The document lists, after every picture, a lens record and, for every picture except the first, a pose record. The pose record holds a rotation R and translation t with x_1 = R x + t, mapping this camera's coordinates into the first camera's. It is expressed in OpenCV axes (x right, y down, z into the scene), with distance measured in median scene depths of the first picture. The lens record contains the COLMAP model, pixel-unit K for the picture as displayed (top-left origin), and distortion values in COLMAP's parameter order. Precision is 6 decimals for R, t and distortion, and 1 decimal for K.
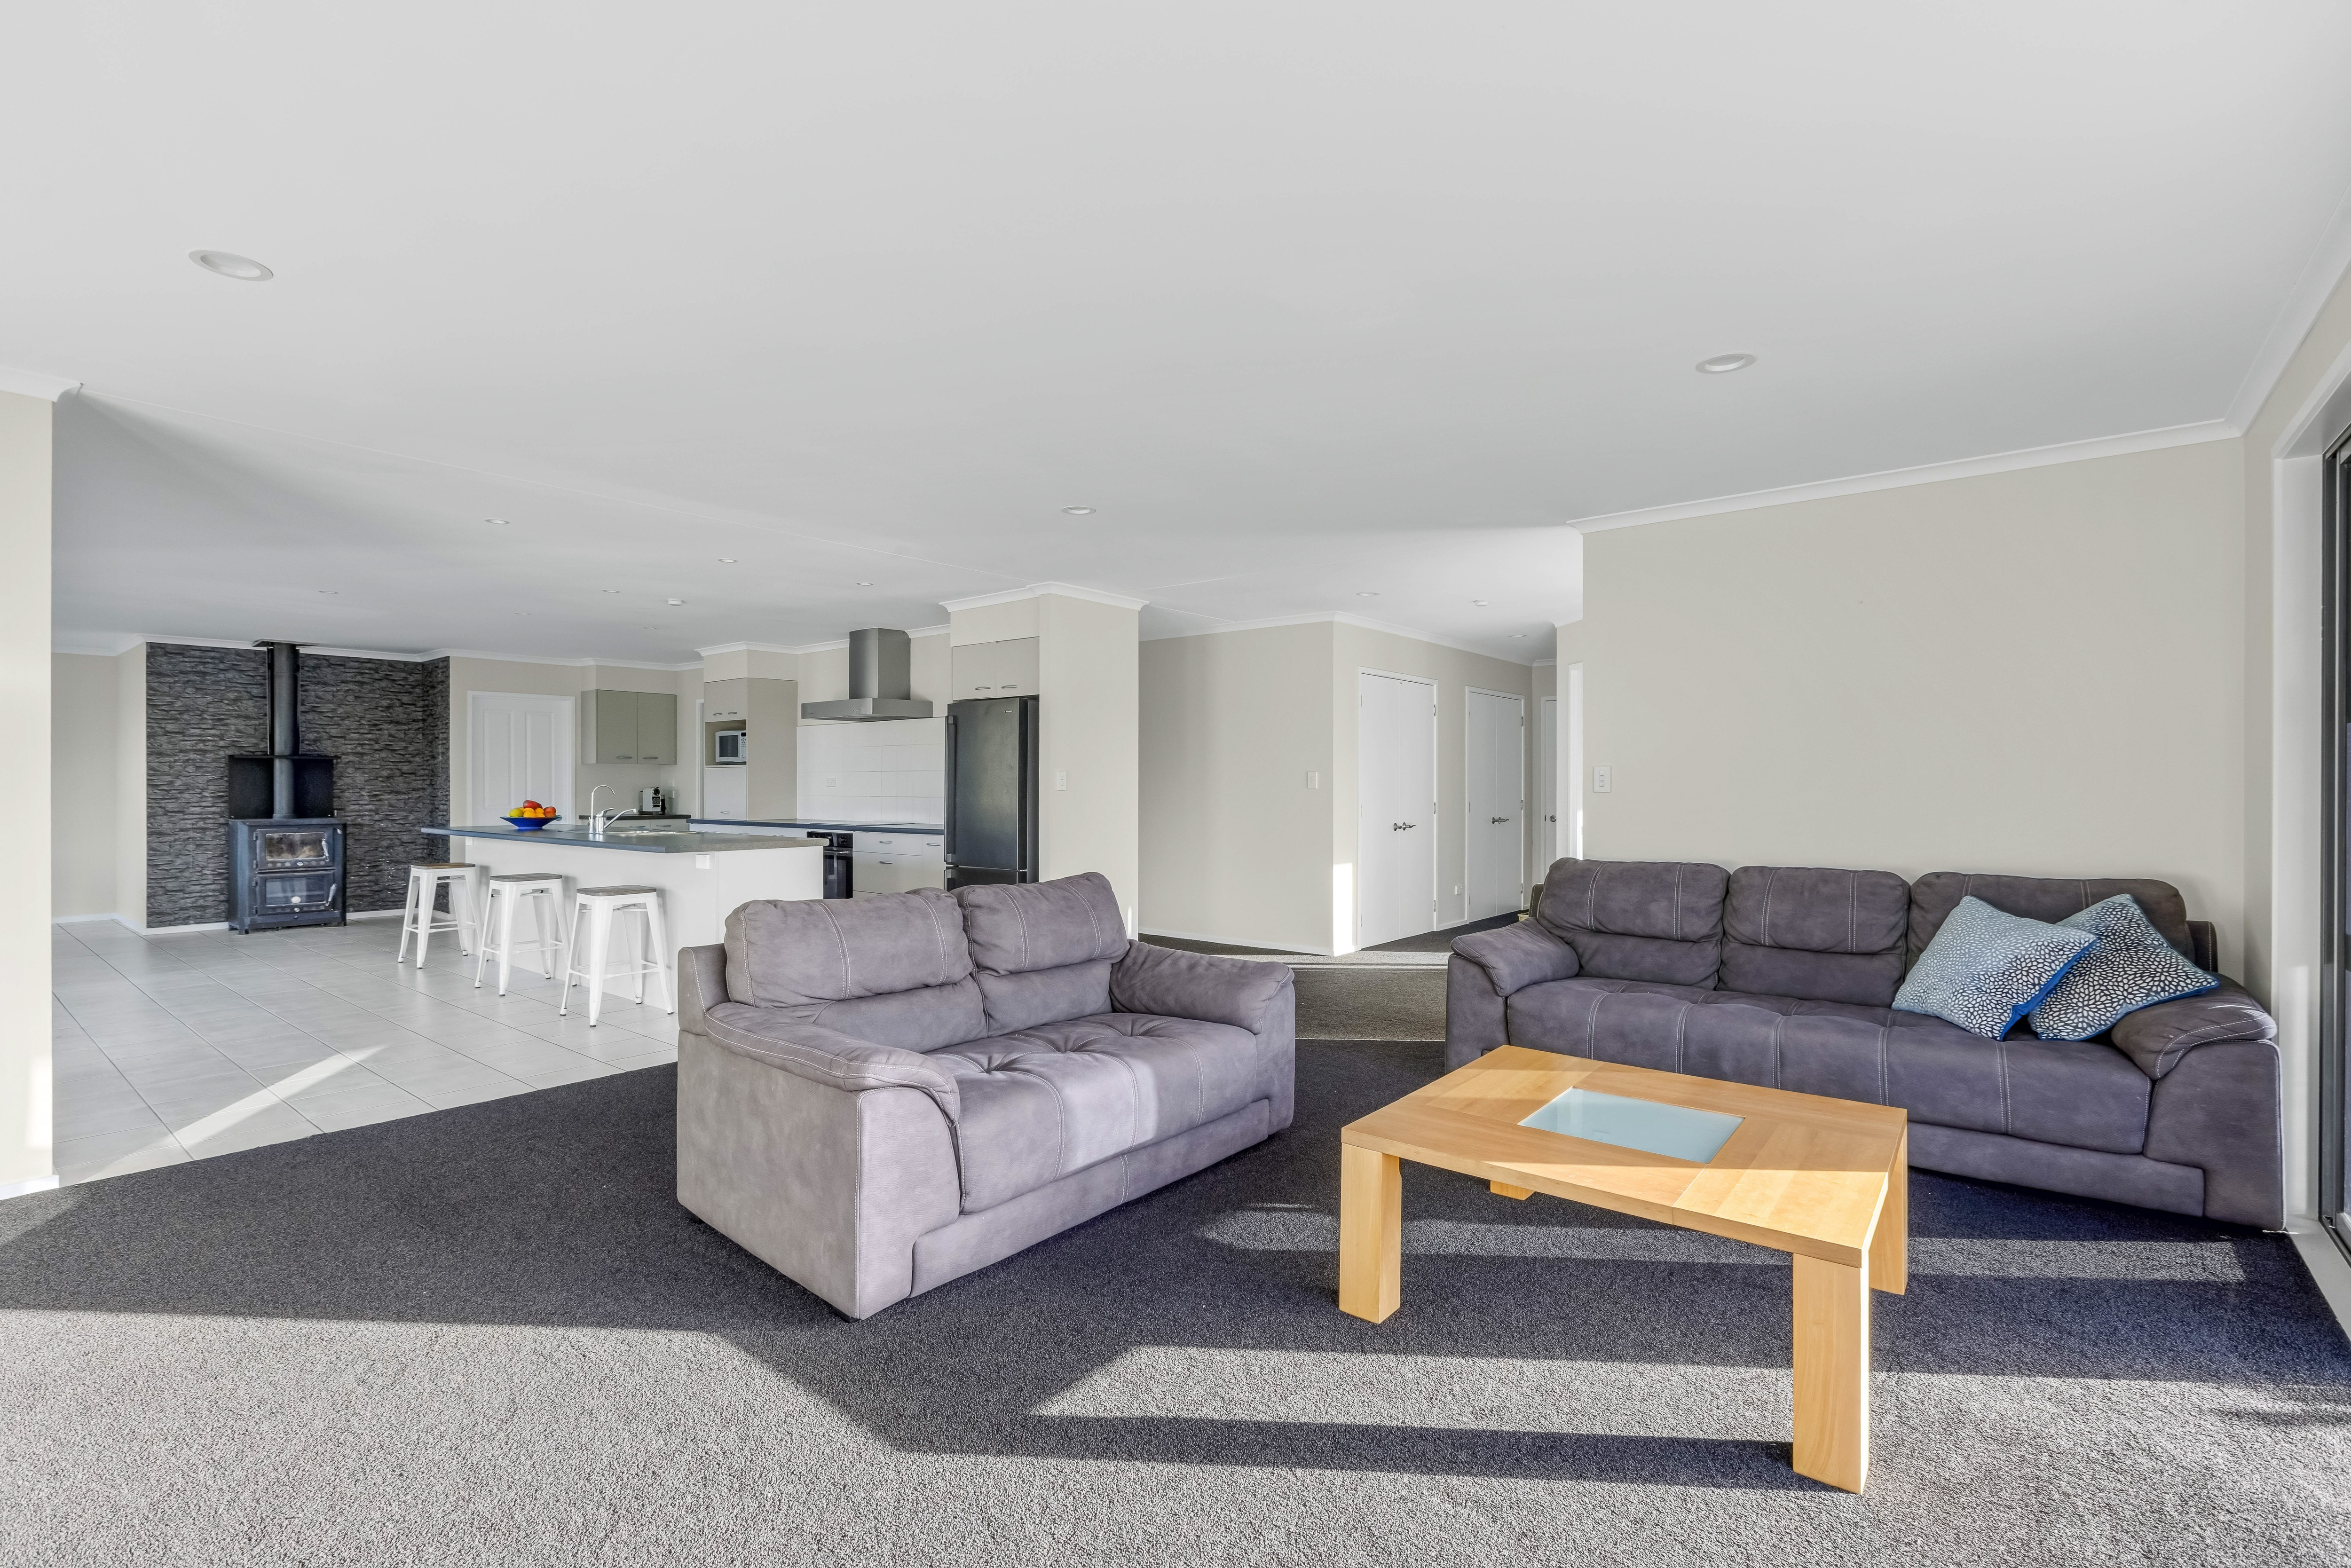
lens RADIAL K [[1054.2, 0, 1175.9], [0, 1054.2, 783.3], [0, 0, 1]] dist [0.002139, 0.000152]
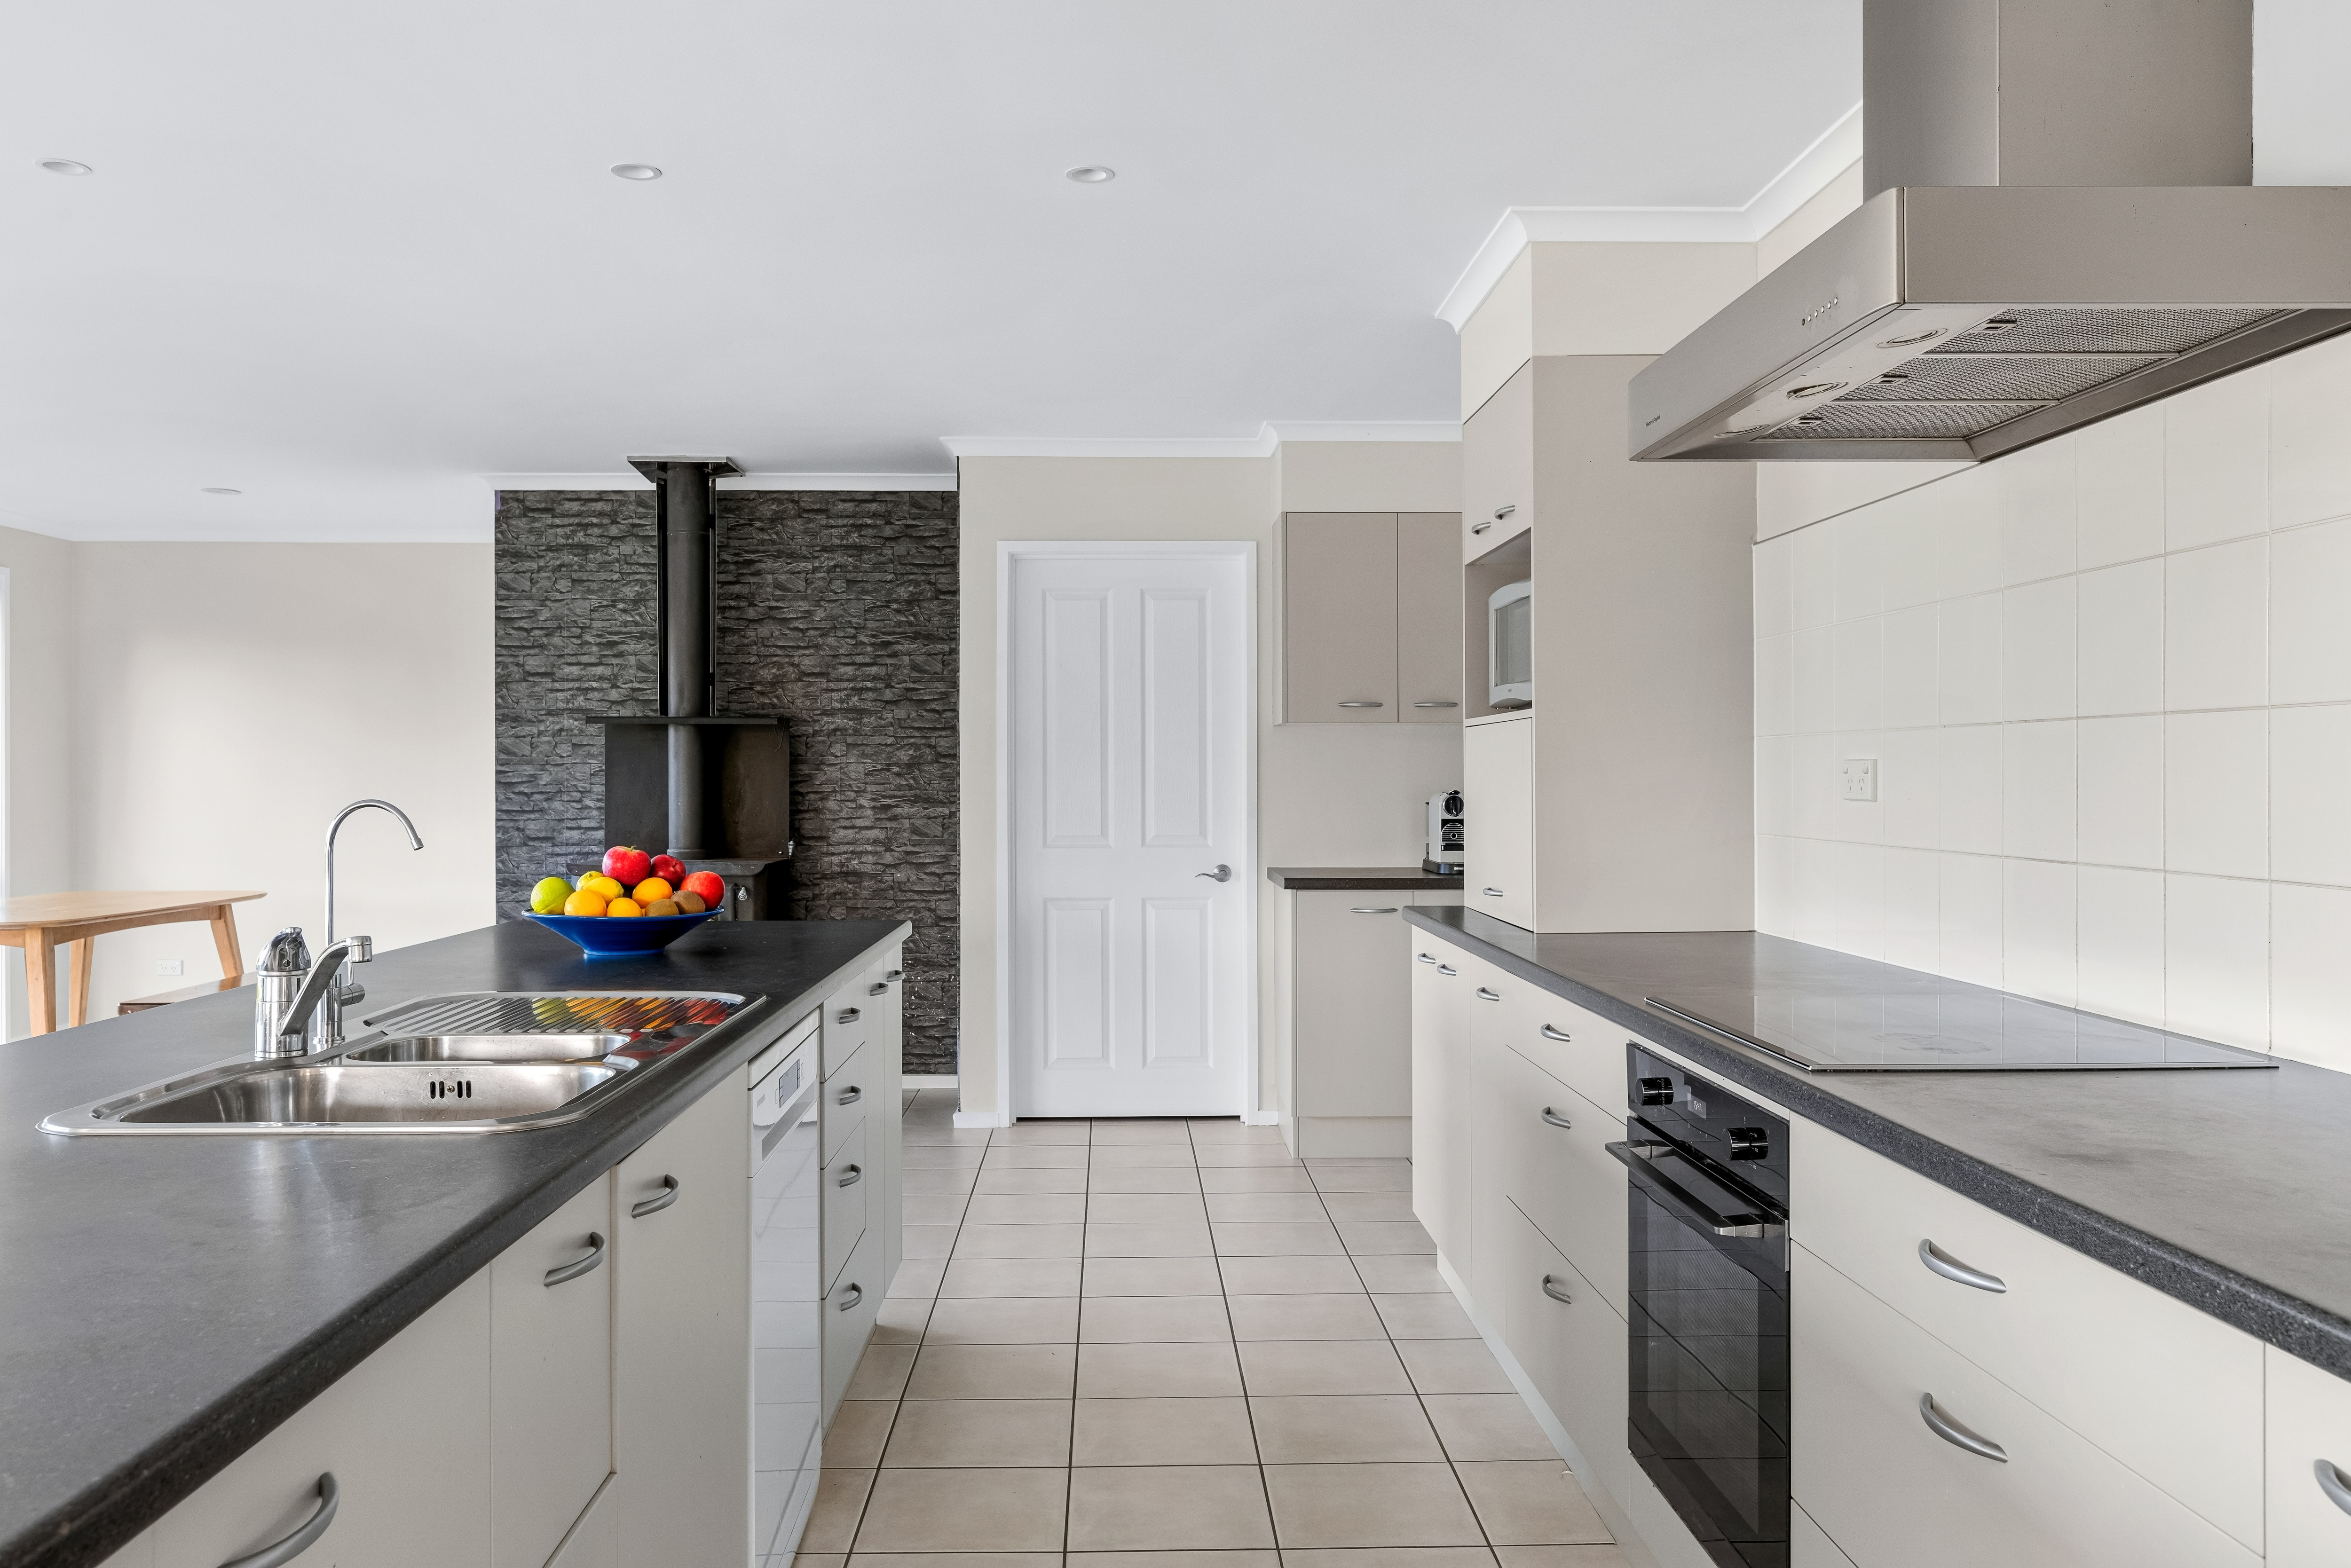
lens RADIAL K [[1747.9, 0, 1171.9], [0, 1747.9, 777.6], [0, 0, 1]] dist [0.001222, 0.000438]
pose [[0.656457, 0.000849, -0.754363, -0.150615], [0.001870, 0.999994, 0.002753, -0.002630], [0.754362, -0.003218, 0.656451, 0.664052]]
